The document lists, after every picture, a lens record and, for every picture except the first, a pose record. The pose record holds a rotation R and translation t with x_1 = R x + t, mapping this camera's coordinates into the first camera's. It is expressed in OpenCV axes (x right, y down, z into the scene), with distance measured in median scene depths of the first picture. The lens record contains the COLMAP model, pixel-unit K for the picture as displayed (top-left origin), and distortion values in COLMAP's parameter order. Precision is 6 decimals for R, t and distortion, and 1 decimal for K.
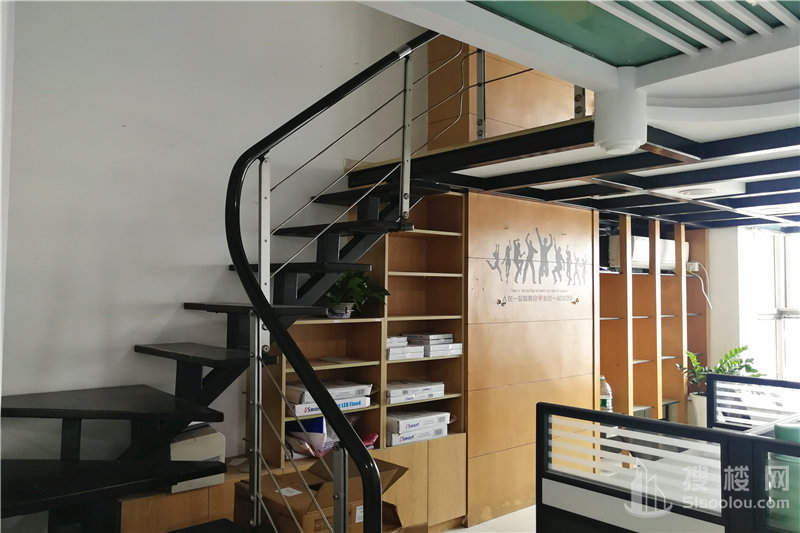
lens RADIAL K [[651.3, 0, 400.0], [0, 651.3, 266.5], [0, 0, 1]] dist [0.003077, -0.000320]
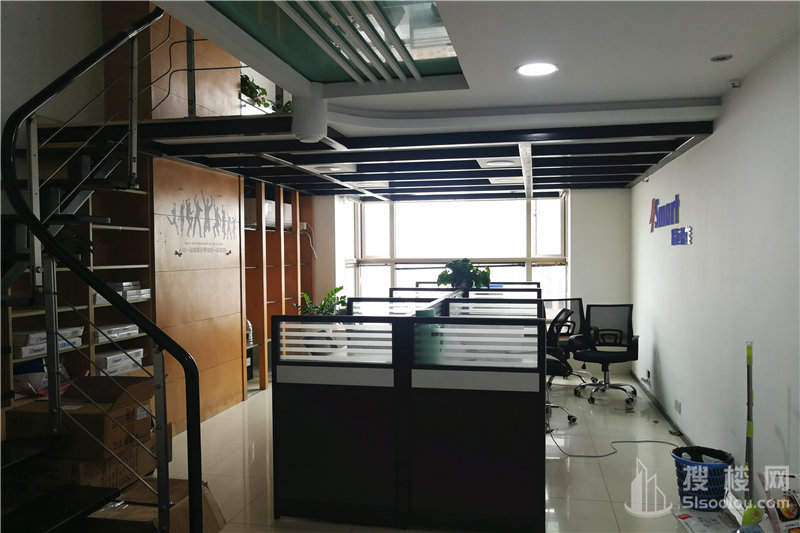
lens RADIAL K [[651.3, 0, 400.0], [0, 651.3, 266.5], [0, 0, 1]] dist [0.003077, -0.000320]
pose [[0.800167, -0.026226, 0.599204, -0.219016], [-0.008336, 0.998461, 0.054834, 0.011388], [-0.599720, -0.048871, 0.798716, -0.163172]]
